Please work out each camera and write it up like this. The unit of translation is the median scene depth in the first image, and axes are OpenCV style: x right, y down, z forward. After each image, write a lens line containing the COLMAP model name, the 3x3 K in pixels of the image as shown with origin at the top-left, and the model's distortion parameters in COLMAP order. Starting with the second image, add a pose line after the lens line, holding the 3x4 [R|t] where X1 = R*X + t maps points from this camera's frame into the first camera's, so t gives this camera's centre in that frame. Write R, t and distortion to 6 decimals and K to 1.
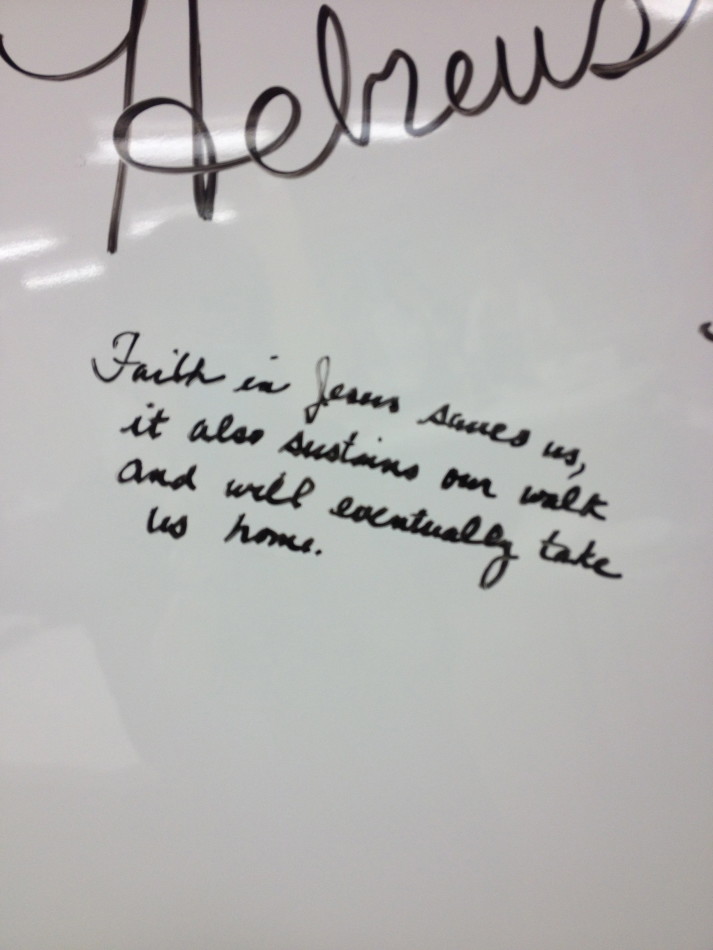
lens RADIAL K [[979.0, 0, 356.4], [0, 979.0, 474.5], [0, 0, 1]] dist [0.029281, 0.000000]
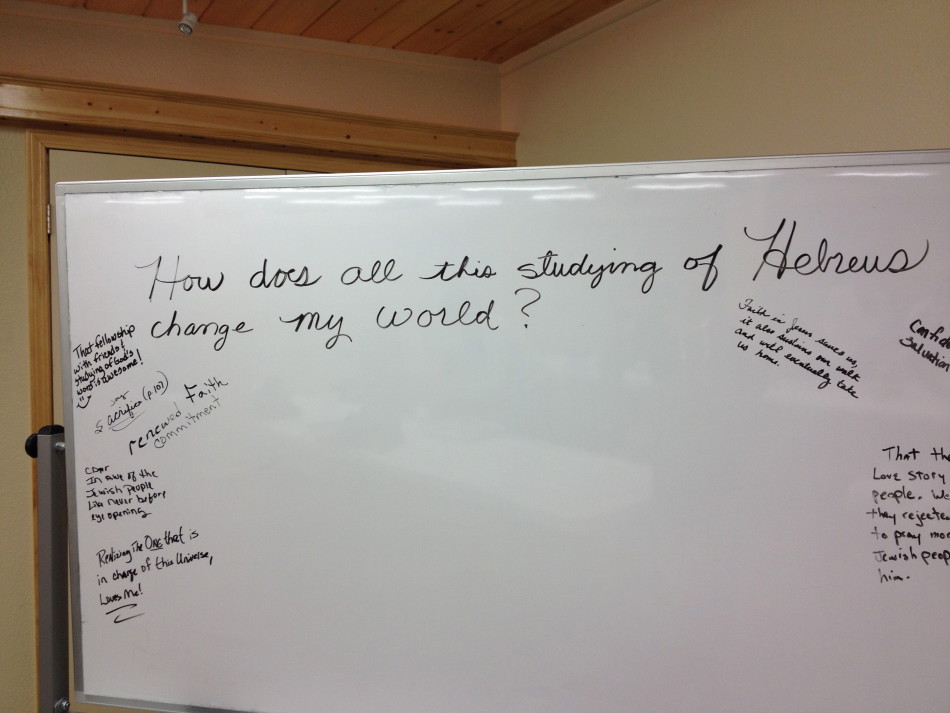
lens RADIAL K [[979.0, 0, 471.9], [0, 979.0, 360.3], [0, 0, 1]] dist [0.029281, 0.000000]
pose [[0.907813, 0.309899, -0.282557, -0.047379], [-0.296857, 0.950765, 0.089008, 0.075836], [0.296228, 0.003077, 0.955112, -3.102348]]
